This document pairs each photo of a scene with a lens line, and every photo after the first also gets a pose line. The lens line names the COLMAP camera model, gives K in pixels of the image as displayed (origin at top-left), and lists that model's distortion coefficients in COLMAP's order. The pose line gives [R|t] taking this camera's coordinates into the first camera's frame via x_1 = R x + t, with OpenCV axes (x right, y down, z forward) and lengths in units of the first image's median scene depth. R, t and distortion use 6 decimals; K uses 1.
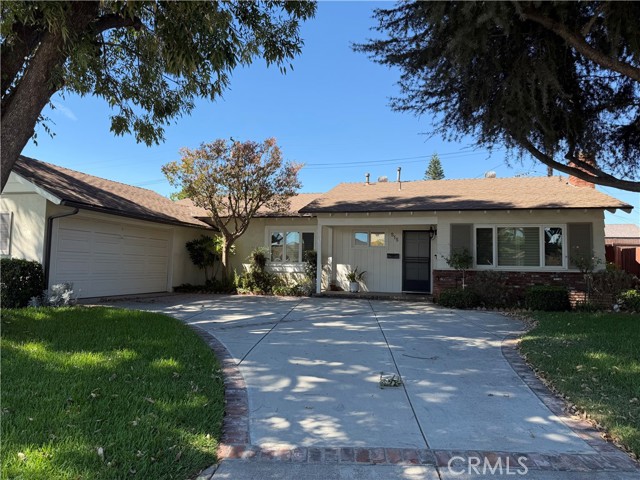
lens RADIAL K [[449.8, 0, 321.7], [0, 449.8, 241.0], [0, 0, 1]] dist [0.075873, -0.096374]
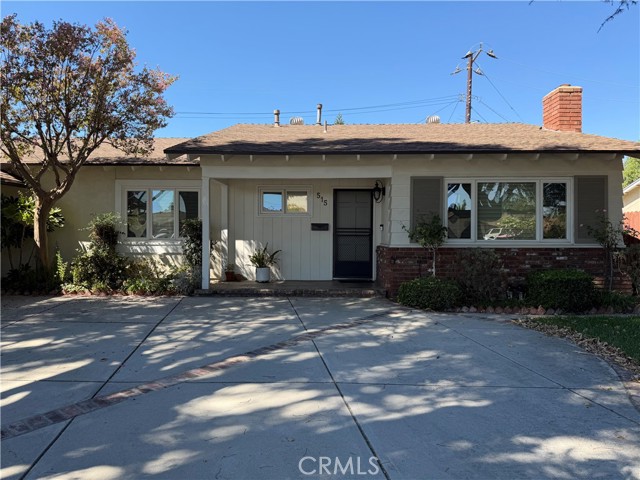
lens RADIAL K [[449.7, 0, 318.0], [0, 449.7, 240.1], [0, 0, 1]] dist [0.071995, -0.095317]
pose [[0.976049, -0.016268, 0.216942, 0.010379], [0.001895, 0.997798, 0.066298, 0.009555], [-0.217542, -0.064299, 0.973931, 0.381406]]
